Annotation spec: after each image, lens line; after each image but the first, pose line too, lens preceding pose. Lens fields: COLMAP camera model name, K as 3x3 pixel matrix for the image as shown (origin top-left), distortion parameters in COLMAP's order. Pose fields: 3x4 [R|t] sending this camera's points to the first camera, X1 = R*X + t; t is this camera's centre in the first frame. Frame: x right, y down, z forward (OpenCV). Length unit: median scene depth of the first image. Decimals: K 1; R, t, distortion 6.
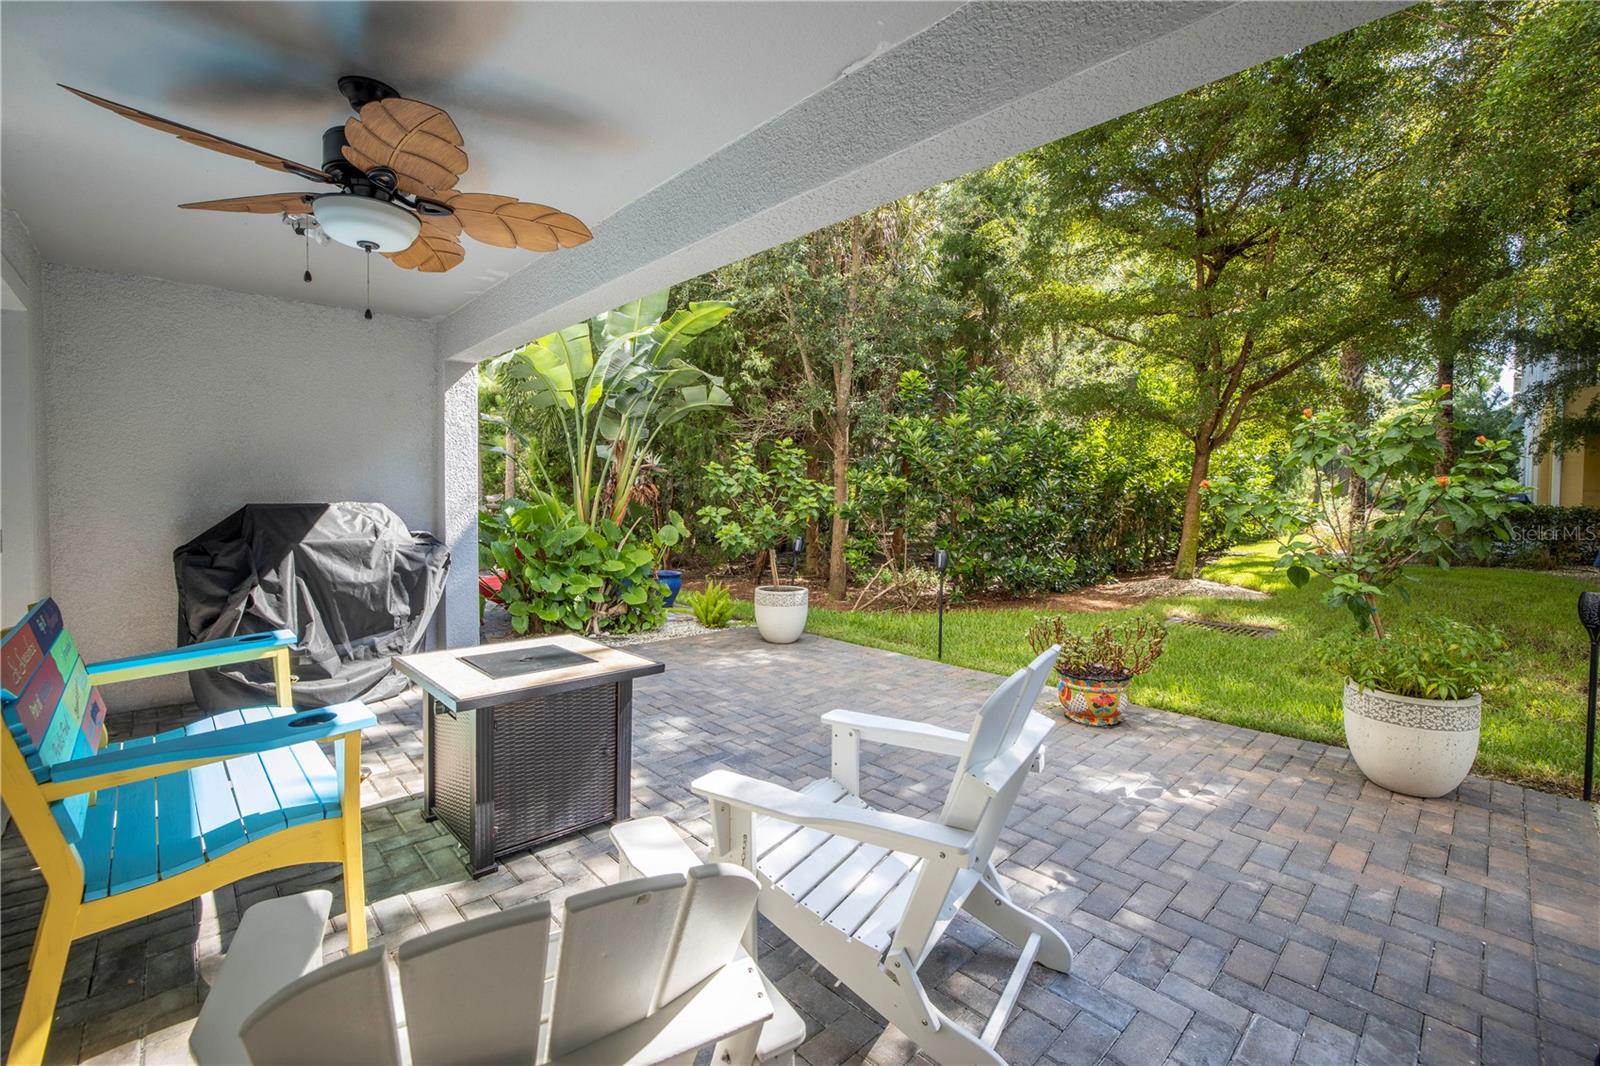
lens RADIAL K [[687.3, 0, 802.4], [0, 687.3, 511.7], [0, 0, 1]] dist [-0.057020, 0.022292]
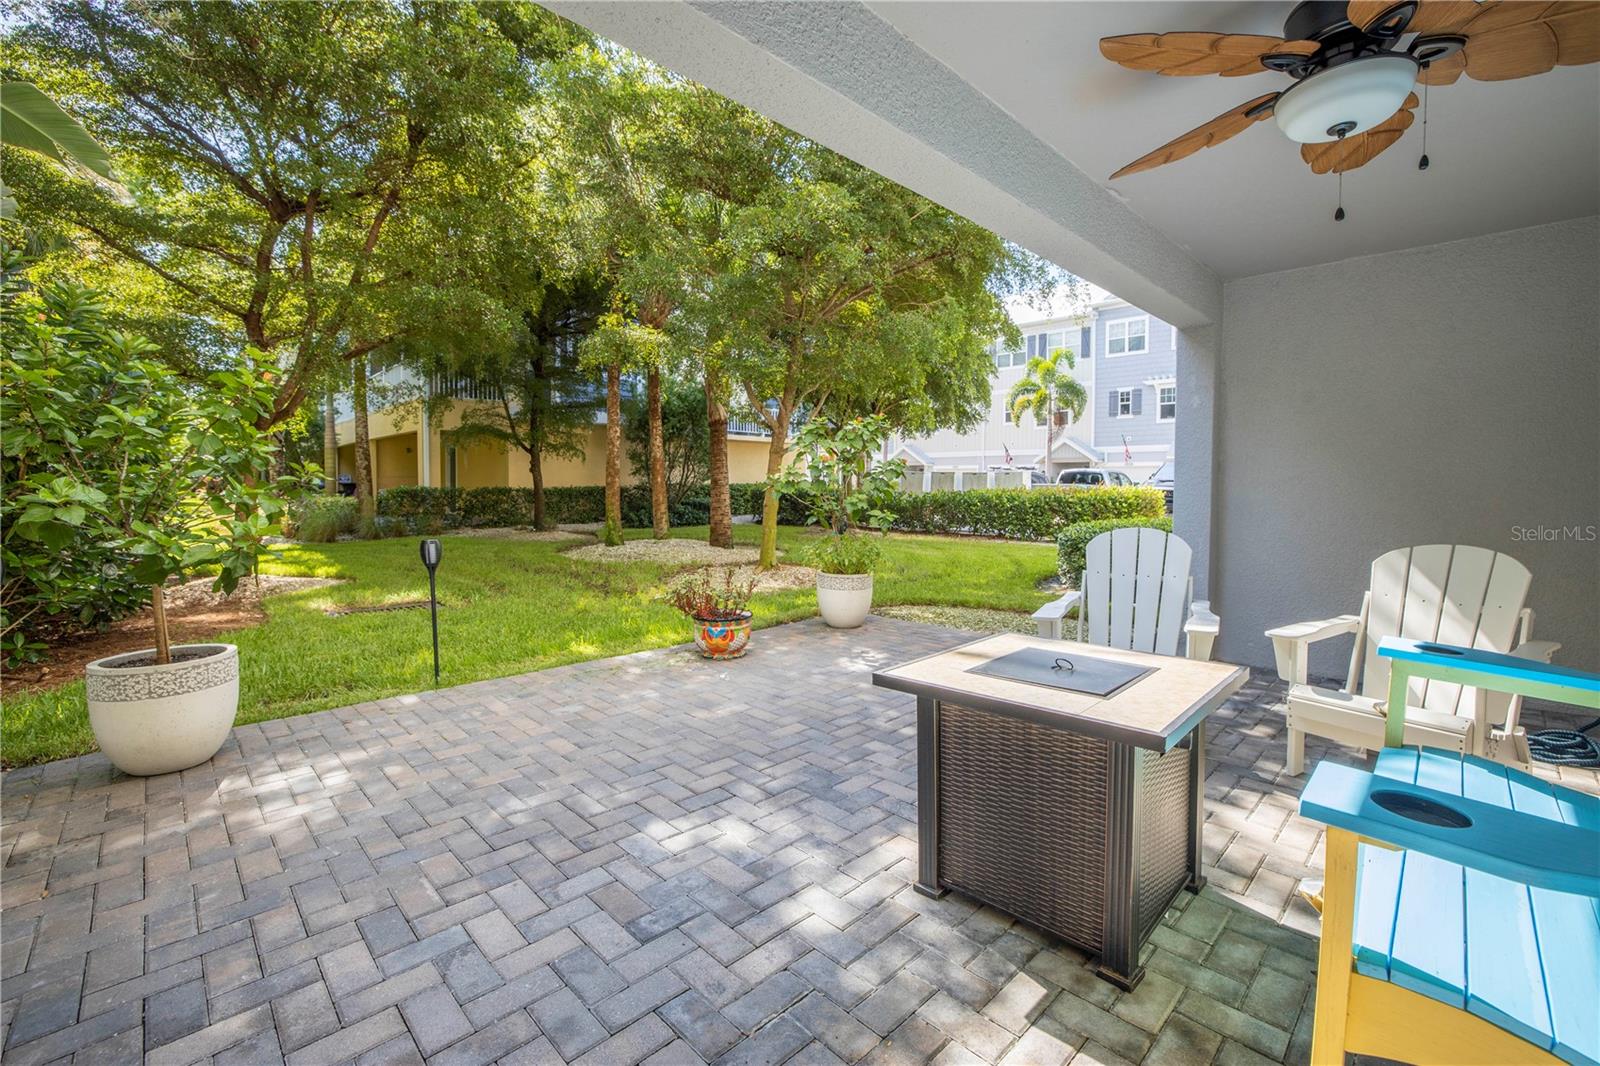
lens RADIAL K [[687.3, 0, 802.4], [0, 687.3, 511.7], [0, 0, 1]] dist [-0.057020, 0.022292]
pose [[-0.008411, -0.047121, 0.998854, -0.770406], [0.027297, 0.998506, 0.047334, 0.003383], [-0.999592, 0.027664, -0.007113, 0.878934]]
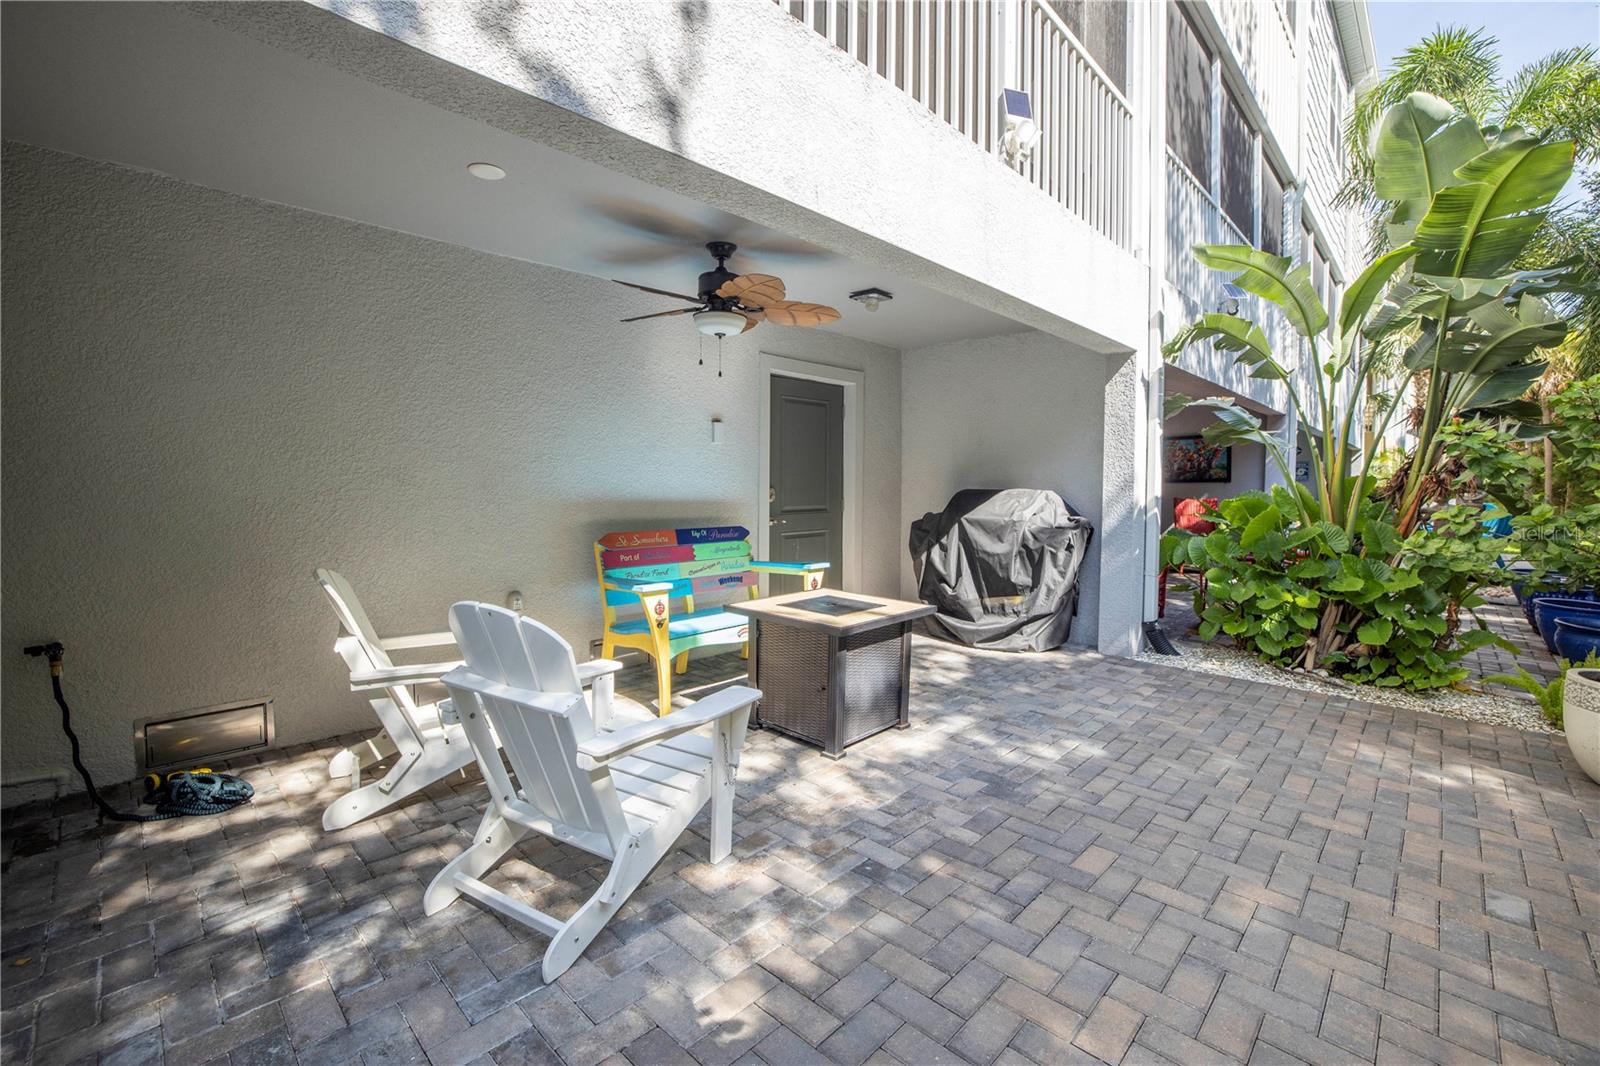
lens RADIAL K [[707.1, 0, 829.2], [0, 707.1, 480.9], [0, 0, 1]] dist [-0.000578, -0.000048]
pose [[0.075517, -0.006350, -0.997124, 0.659095], [-0.036241, 0.999302, -0.009108, -0.005492], [0.996486, 0.036825, 0.075234, 0.607673]]
